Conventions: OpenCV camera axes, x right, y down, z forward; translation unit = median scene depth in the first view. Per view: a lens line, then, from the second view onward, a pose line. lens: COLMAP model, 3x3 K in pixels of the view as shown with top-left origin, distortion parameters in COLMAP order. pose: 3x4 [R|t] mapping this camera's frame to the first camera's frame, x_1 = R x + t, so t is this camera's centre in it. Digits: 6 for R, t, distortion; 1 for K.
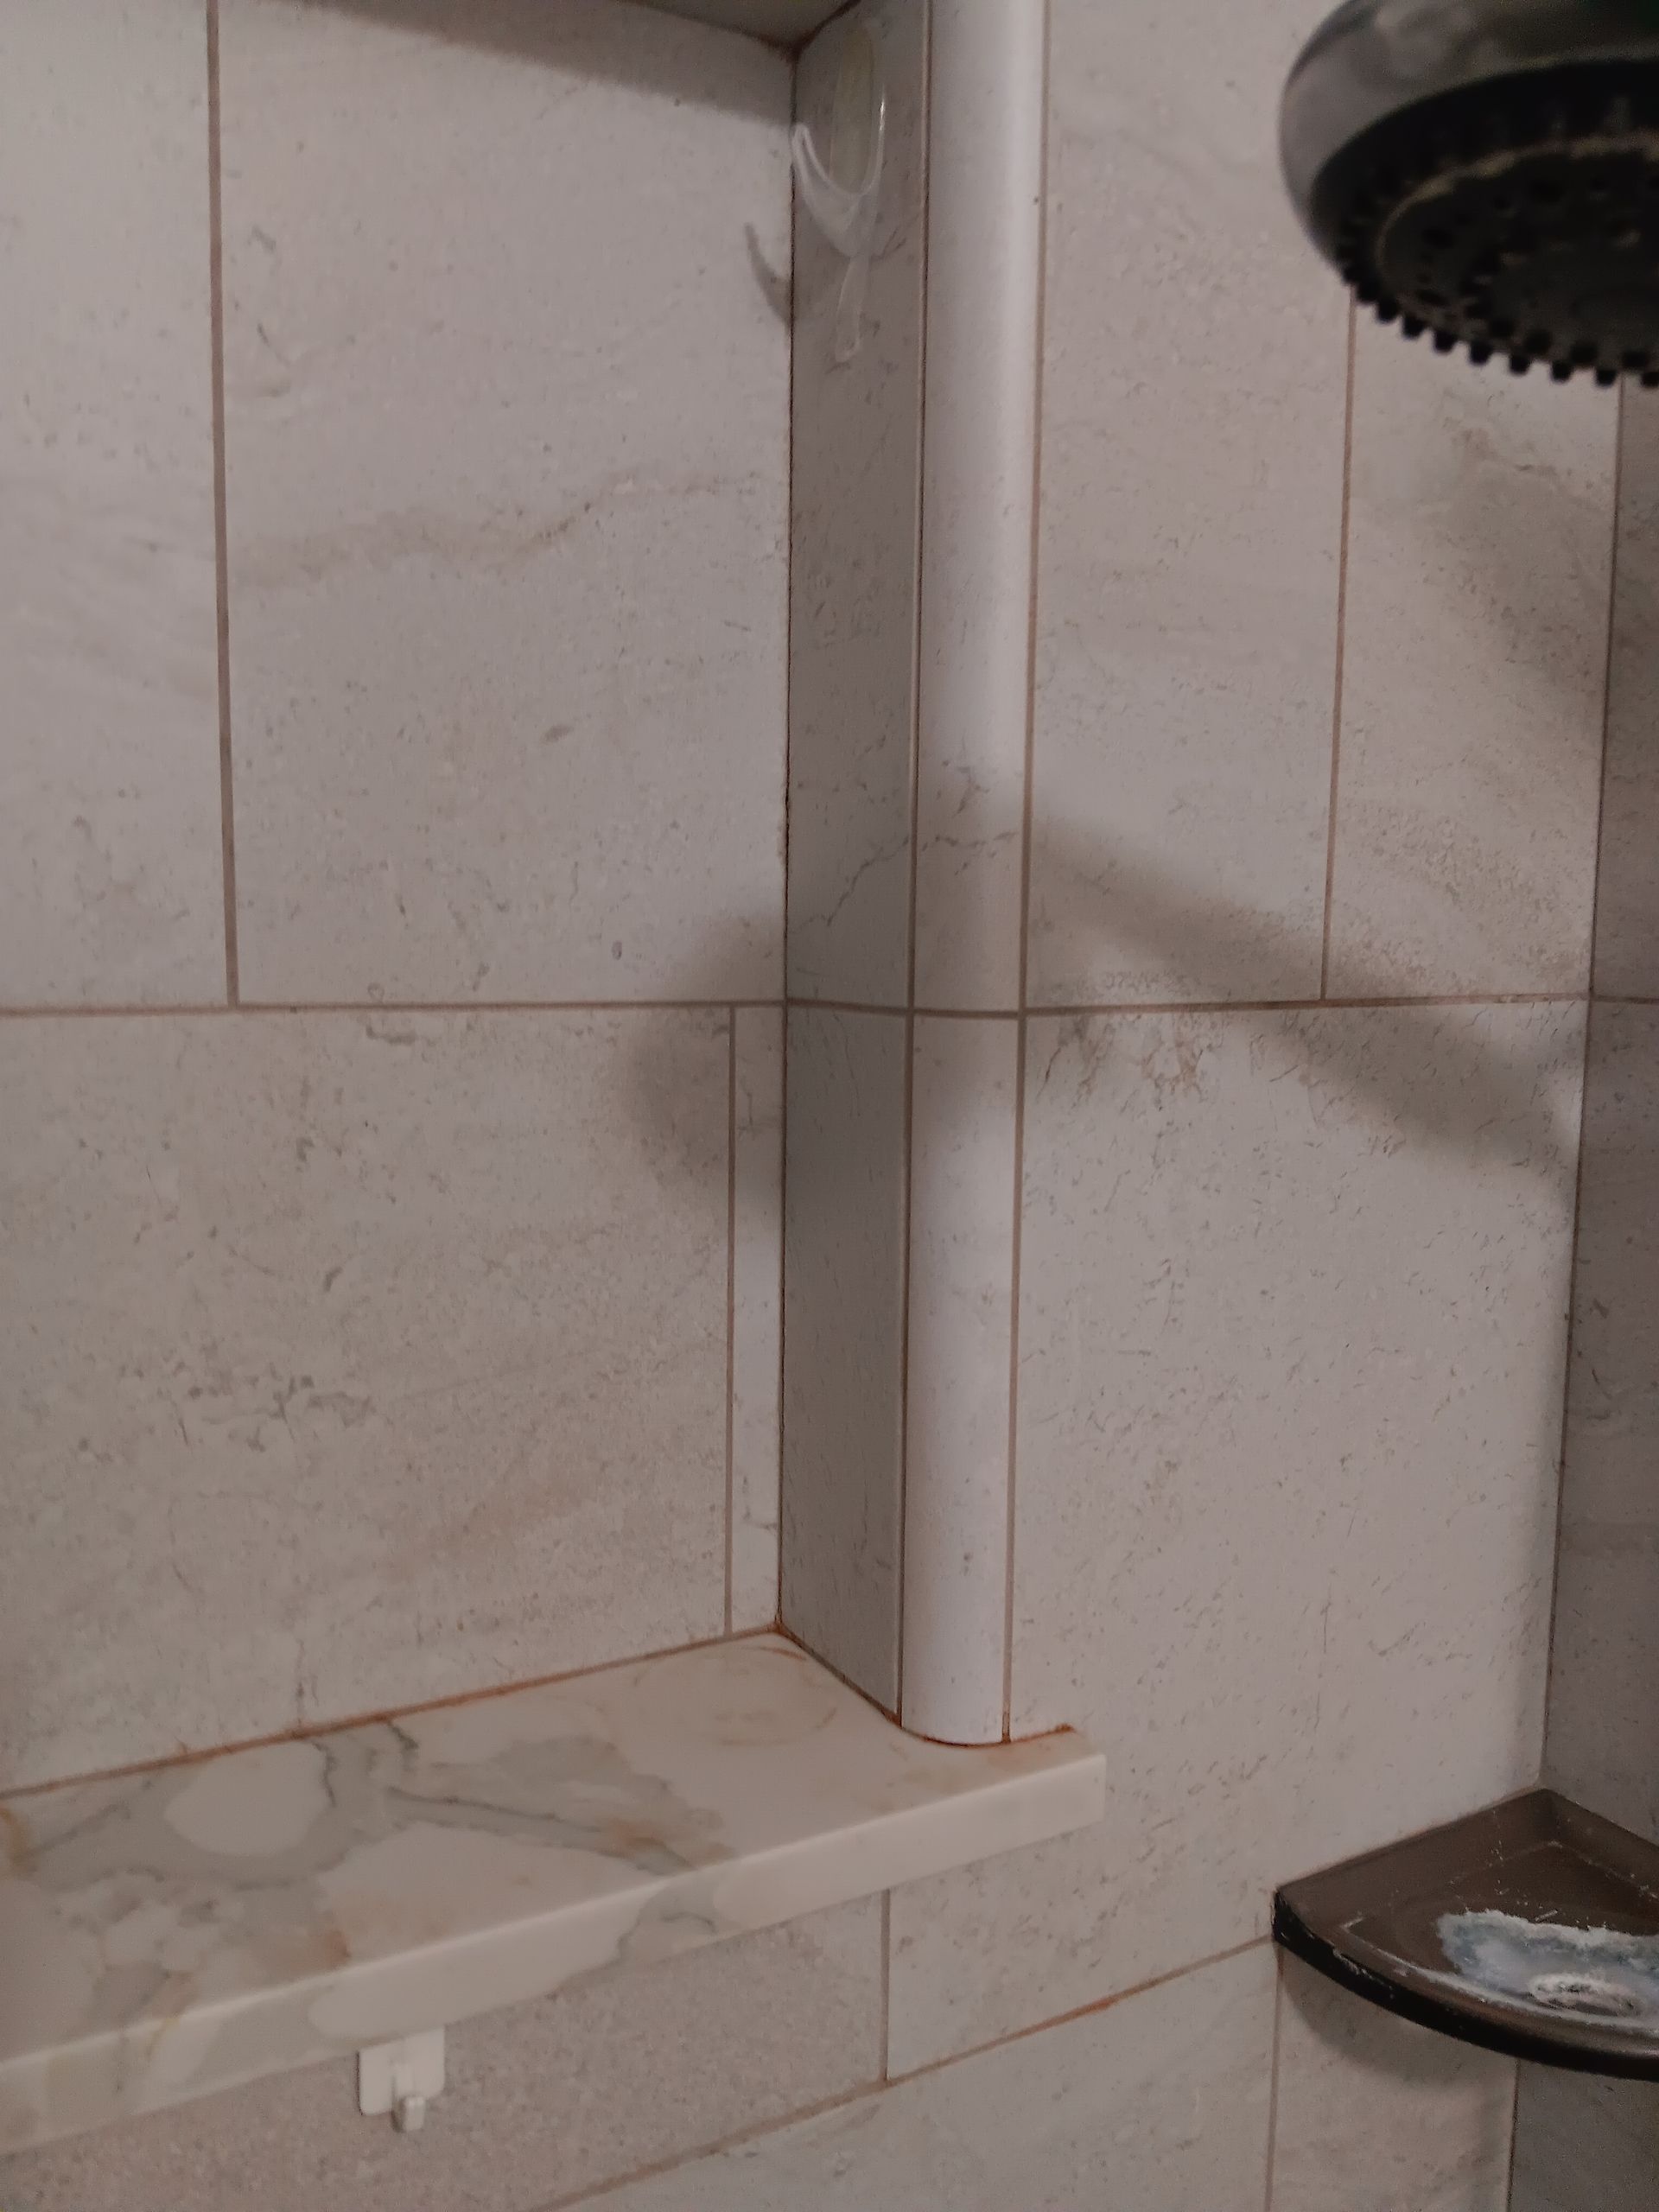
lens RADIAL K [[1730.0, 0, 829.5], [0, 1730.0, 1106.0], [0, 0, 1]] dist [0.099545, -0.297738]
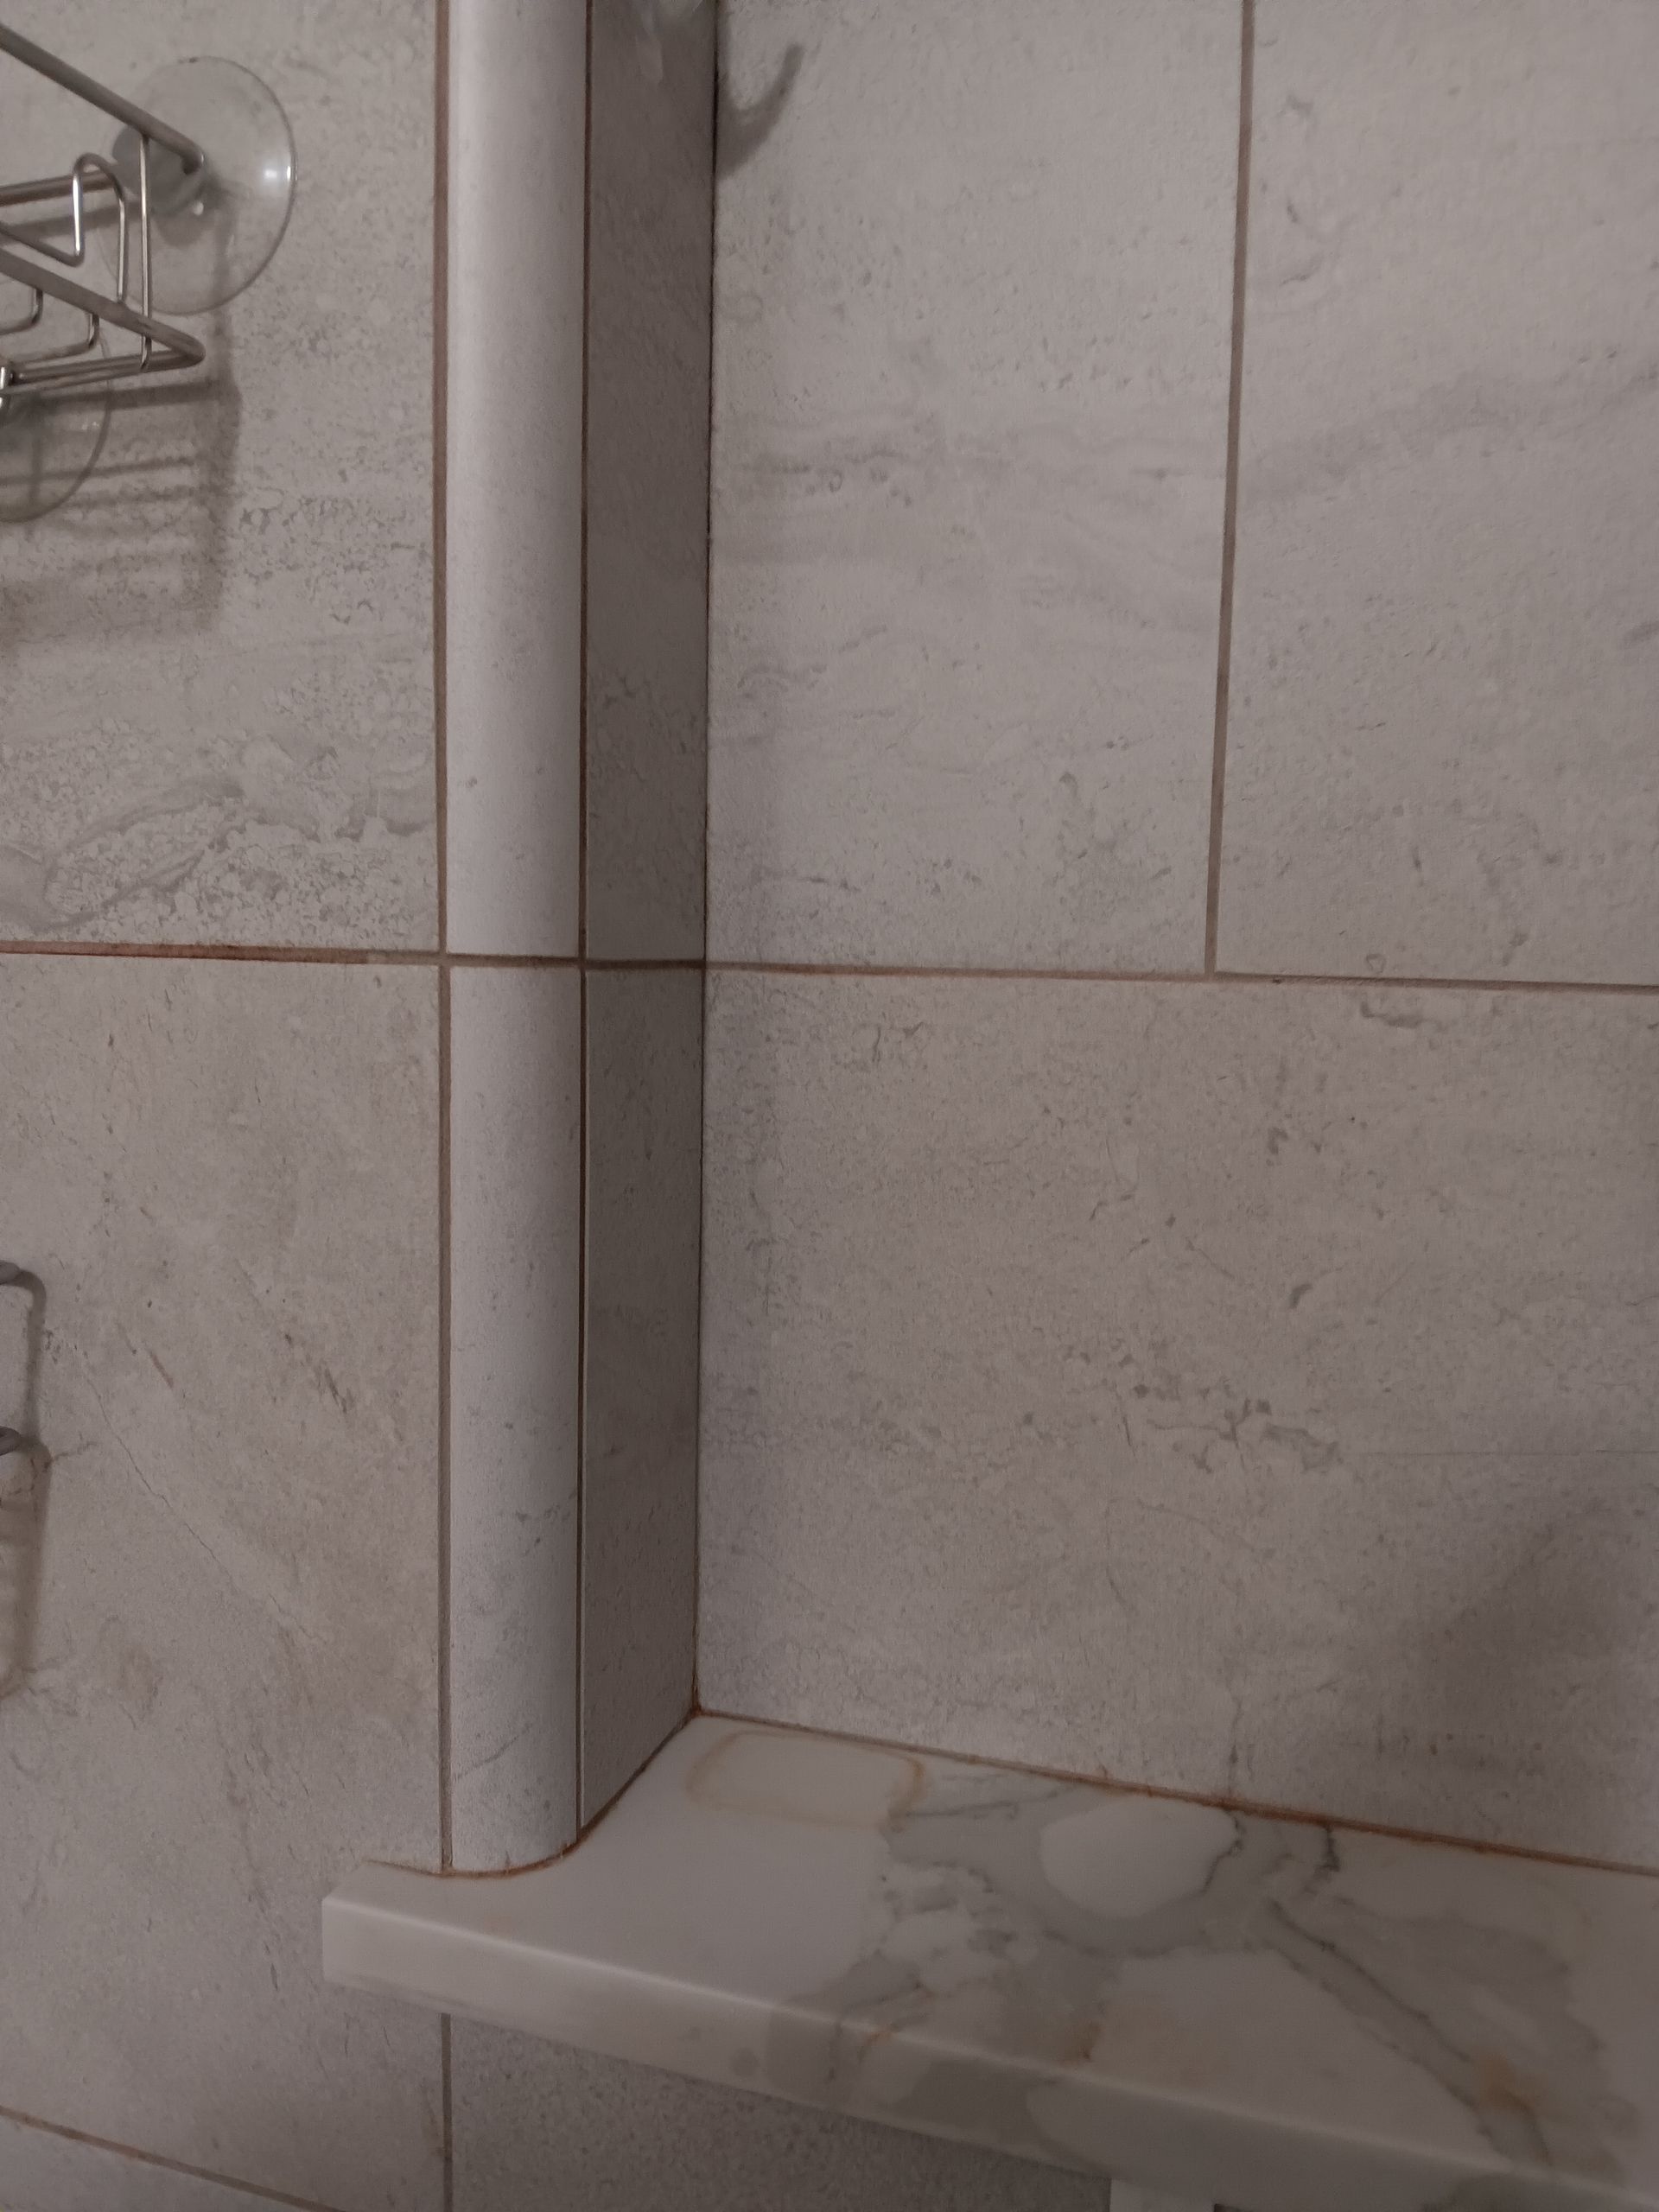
lens RADIAL K [[1730.0, 0, 829.5], [0, 1730.0, 1106.0], [0, 0, 1]] dist [0.099545, -0.297738]
pose [[0.645435, 0.076050, -0.760020, 0.205871], [-0.091511, 0.995563, 0.021904, 0.008443], [0.758313, 0.055413, 0.649531, 0.252911]]
